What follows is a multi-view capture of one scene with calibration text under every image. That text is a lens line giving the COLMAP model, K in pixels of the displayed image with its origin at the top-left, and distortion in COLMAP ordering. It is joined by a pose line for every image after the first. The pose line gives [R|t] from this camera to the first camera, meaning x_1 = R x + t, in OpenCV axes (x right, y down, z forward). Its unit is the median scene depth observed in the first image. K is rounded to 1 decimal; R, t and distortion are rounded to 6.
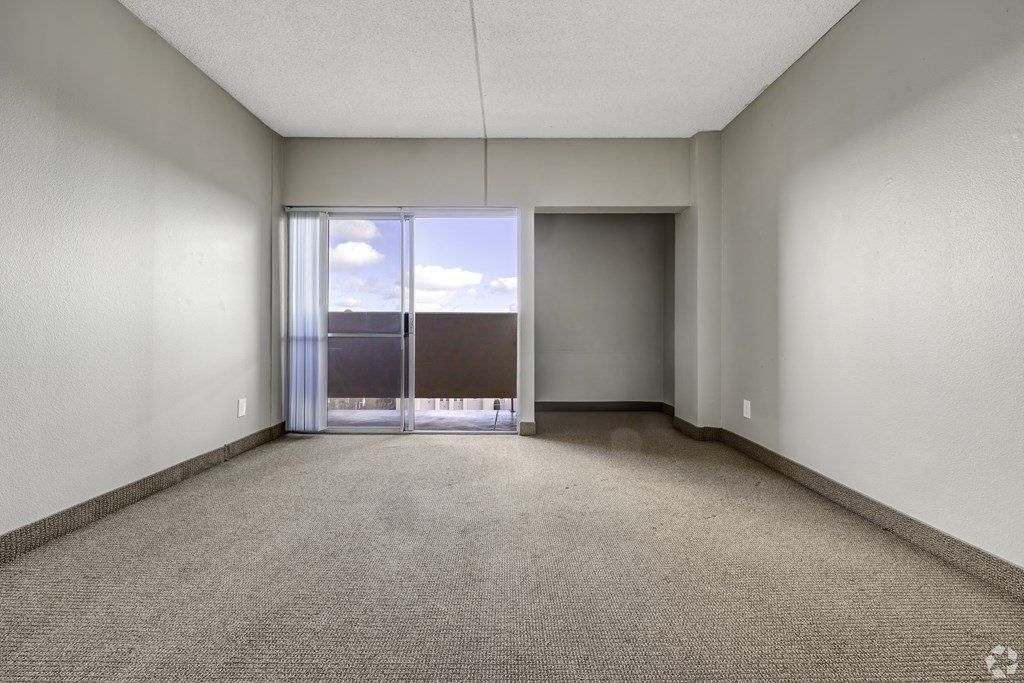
lens RADIAL K [[443.1, 0, 509.0], [0, 443.1, 328.4], [0, 0, 1]] dist [0.012902, 0.000138]
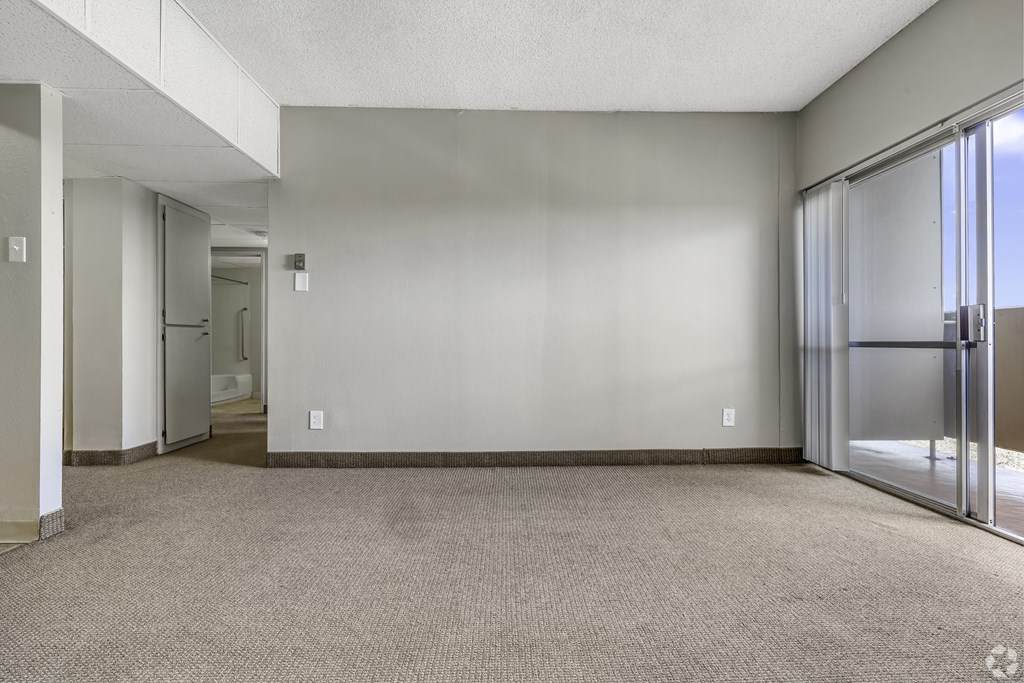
lens RADIAL K [[443.7, 0, 523.3], [0, 443.7, 344.8], [0, 0, 1]] dist [0.001329, 0.000218]
pose [[0.013479, 0.002096, -0.999907, 0.346110], [0.011880, 0.999927, 0.002256, 0.007836], [0.999839, -0.011909, 0.013453, 0.483650]]
